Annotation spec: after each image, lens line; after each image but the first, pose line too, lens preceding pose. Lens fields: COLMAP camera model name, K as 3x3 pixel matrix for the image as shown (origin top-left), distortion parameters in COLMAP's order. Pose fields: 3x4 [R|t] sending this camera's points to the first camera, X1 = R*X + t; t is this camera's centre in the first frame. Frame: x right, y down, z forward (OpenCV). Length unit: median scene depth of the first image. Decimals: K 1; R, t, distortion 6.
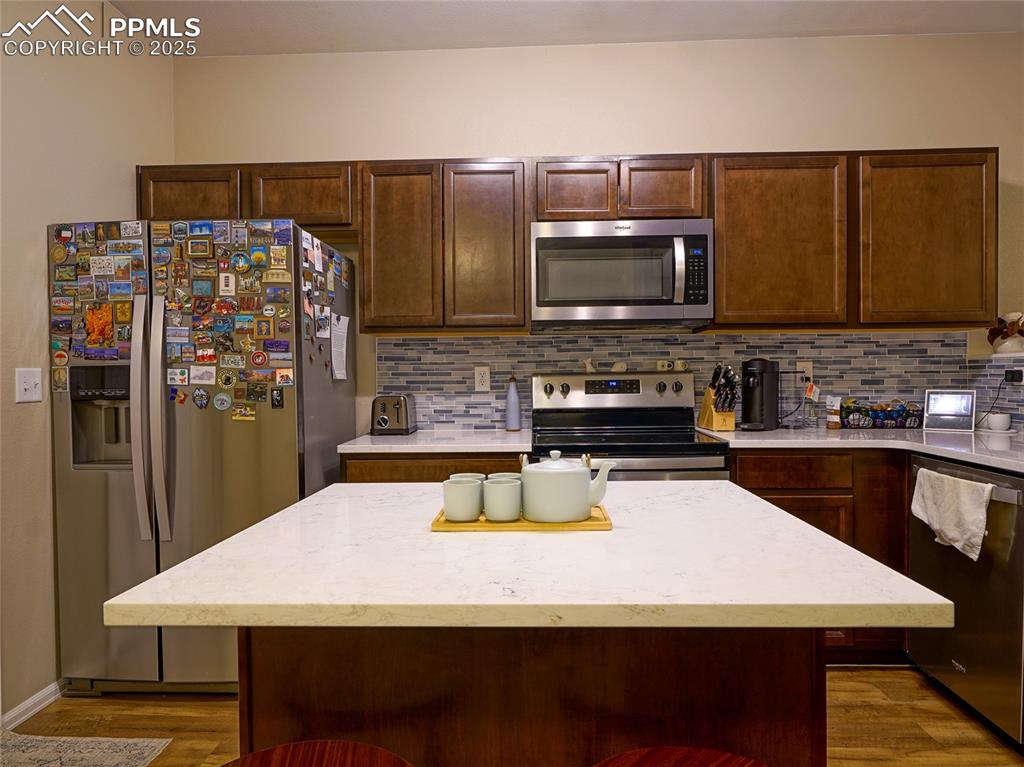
lens RADIAL K [[679.5, 0, 512.0], [0, 679.5, 383.5], [0, 0, 1]] dist [-0.000521, -0.001078]
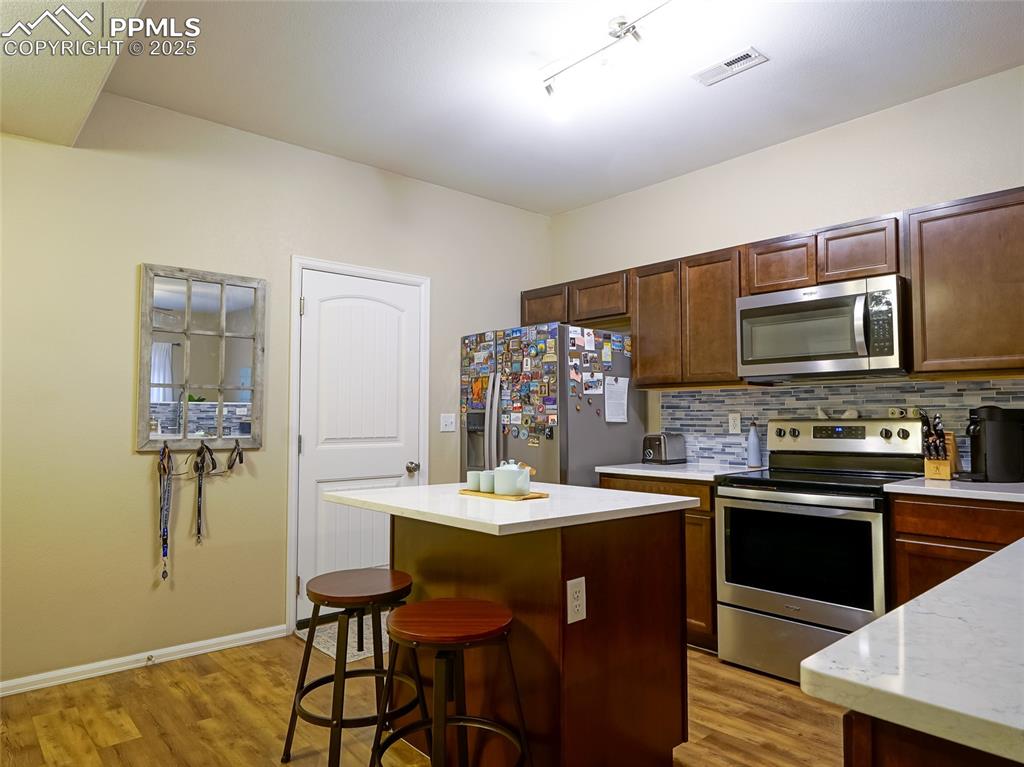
lens RADIAL K [[656.0, 0, 492.4], [0, 656.0, 385.9], [0, 0, 1]] dist [-0.022251, -0.002368]
pose [[0.678996, -0.026543, -0.733662, 0.587812], [-0.017814, 0.998456, -0.052609, -0.005236], [0.733926, 0.048791, 0.677475, -0.130439]]
